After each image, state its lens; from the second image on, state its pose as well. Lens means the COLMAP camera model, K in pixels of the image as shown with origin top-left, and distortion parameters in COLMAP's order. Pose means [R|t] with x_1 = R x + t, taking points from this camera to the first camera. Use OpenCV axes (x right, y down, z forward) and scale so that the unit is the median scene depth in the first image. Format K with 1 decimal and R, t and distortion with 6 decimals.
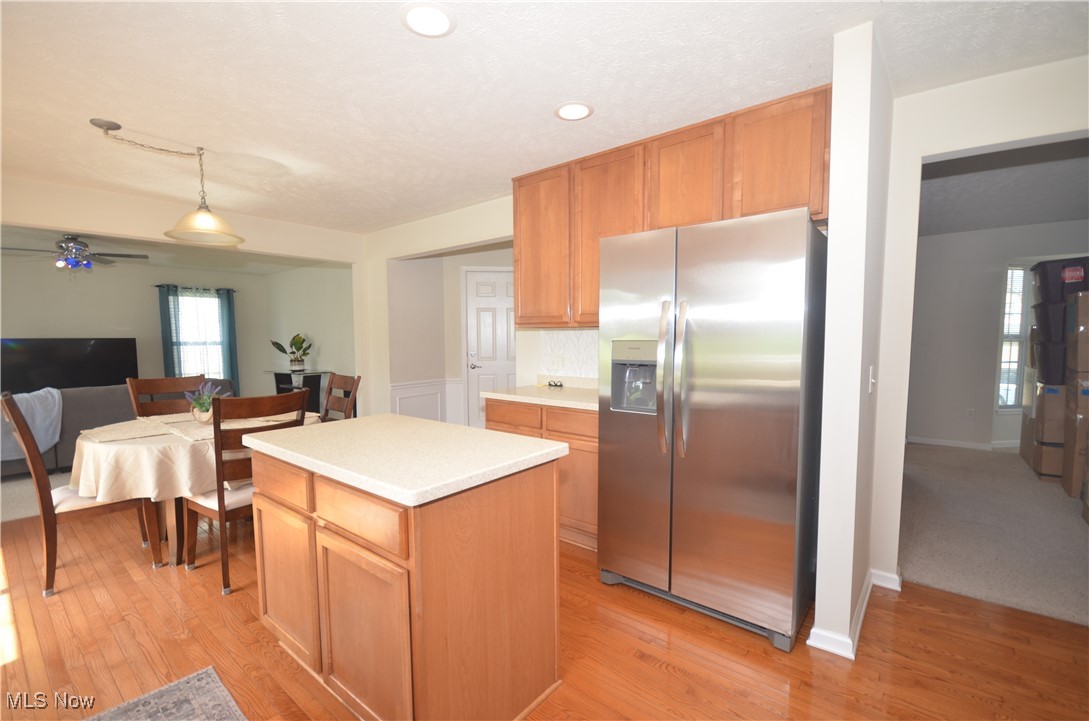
lens RADIAL K [[474.2, 0, 540.0], [0, 474.2, 374.2], [0, 0, 1]] dist [0.008981, -0.011280]
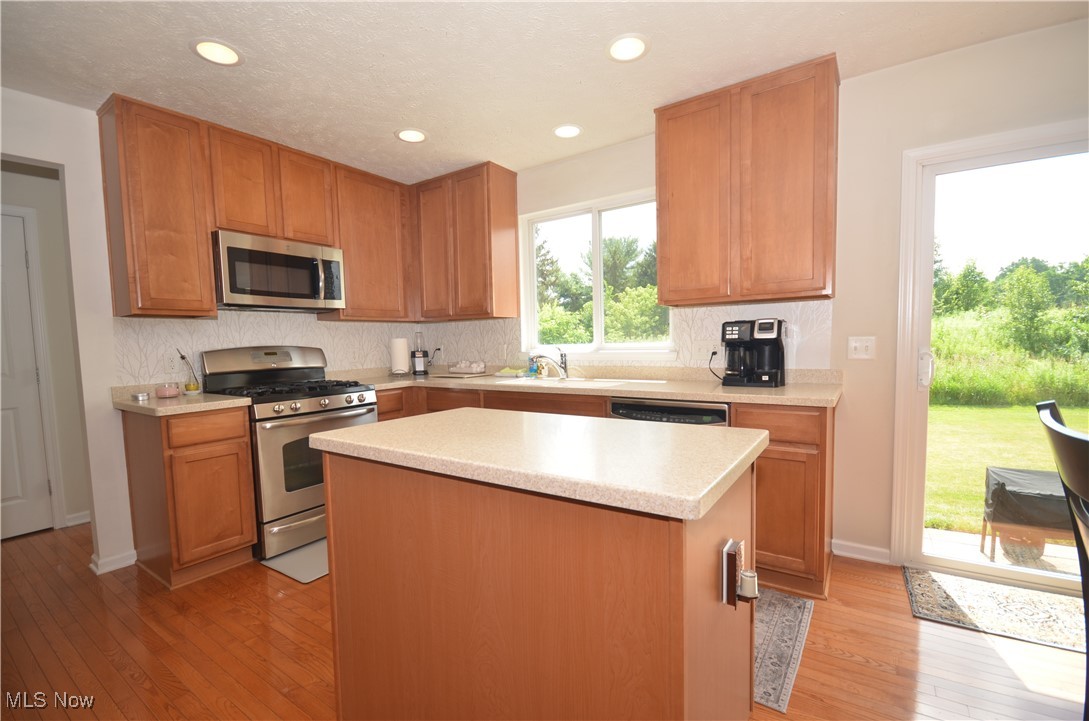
lens RADIAL K [[474.2, 0, 540.8], [0, 474.2, 375.3], [0, 0, 1]] dist [0.008981, -0.011280]
pose [[-0.995163, 0.038102, -0.090543, -0.128547], [0.024171, 0.988353, 0.150245, -0.033999], [0.095213, 0.147330, -0.984494, 0.880014]]
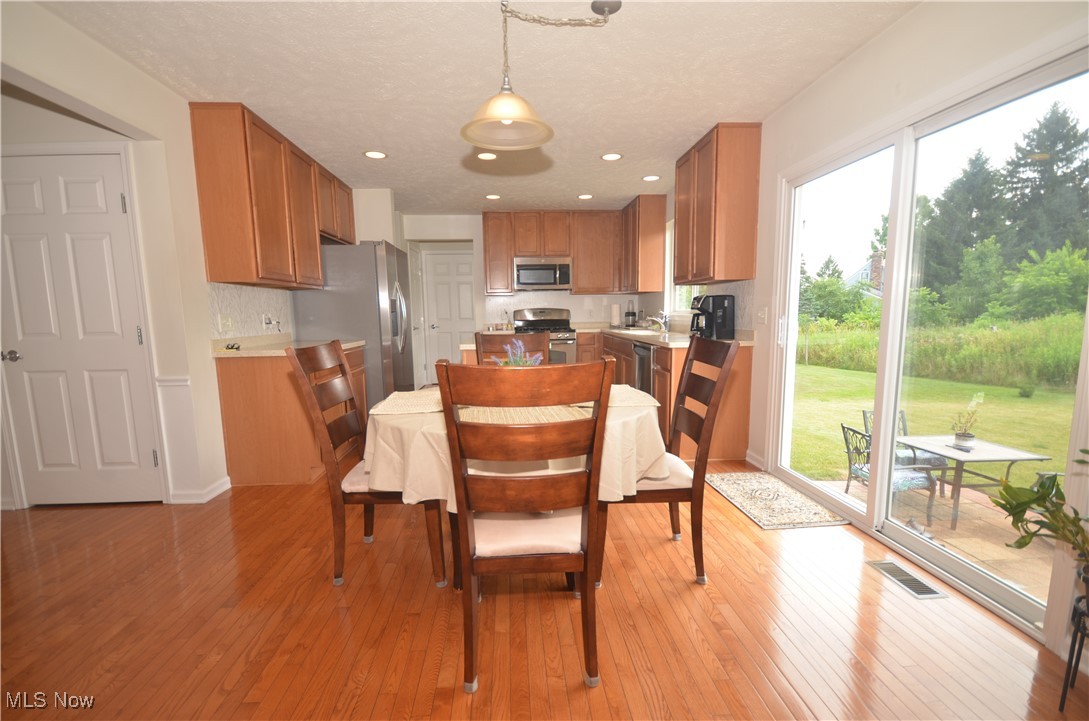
lens RADIAL K [[474.2, 0, 540.6], [0, 474.2, 374.7], [0, 0, 1]] dist [0.008981, -0.011280]
pose [[-0.691879, -0.079822, 0.717588, -1.038739], [0.075710, 0.980370, 0.182051, -0.048634], [-0.718033, 0.180286, -0.672254, 1.231498]]
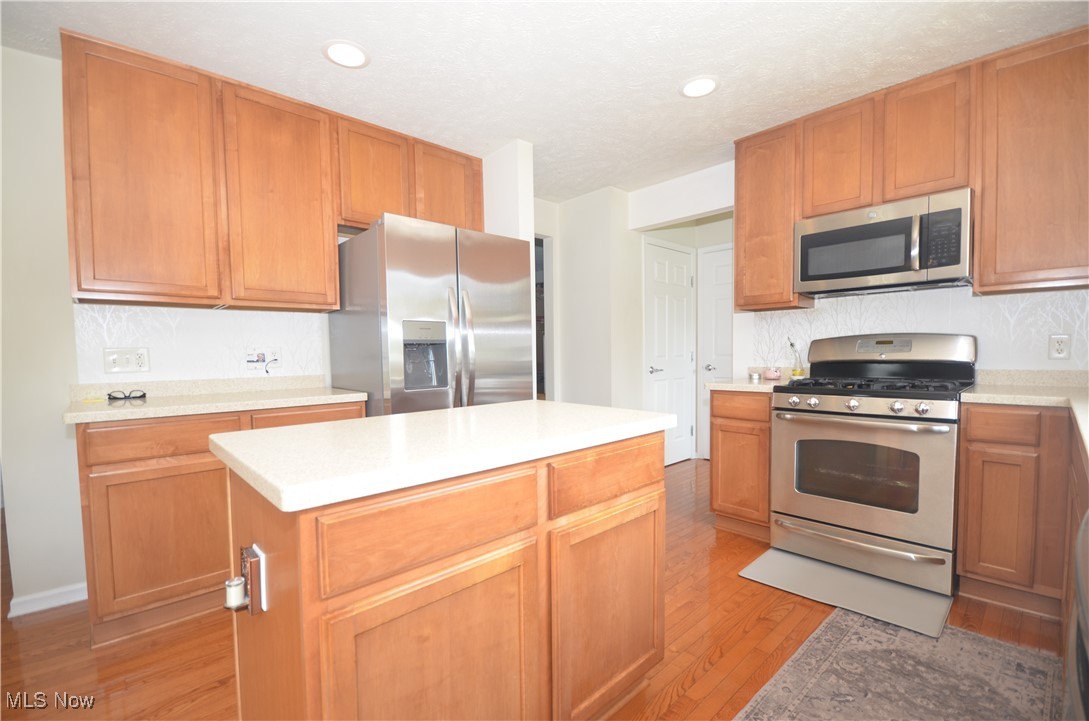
lens RADIAL K [[474.2, 0, 539.8], [0, 474.2, 376.5], [0, 0, 1]] dist [0.008981, -0.011280]
pose [[0.123116, -0.047680, 0.991246, -0.525125], [0.091791, 0.995110, 0.036465, 0.023131], [-0.988138, 0.086498, 0.126890, 0.399434]]
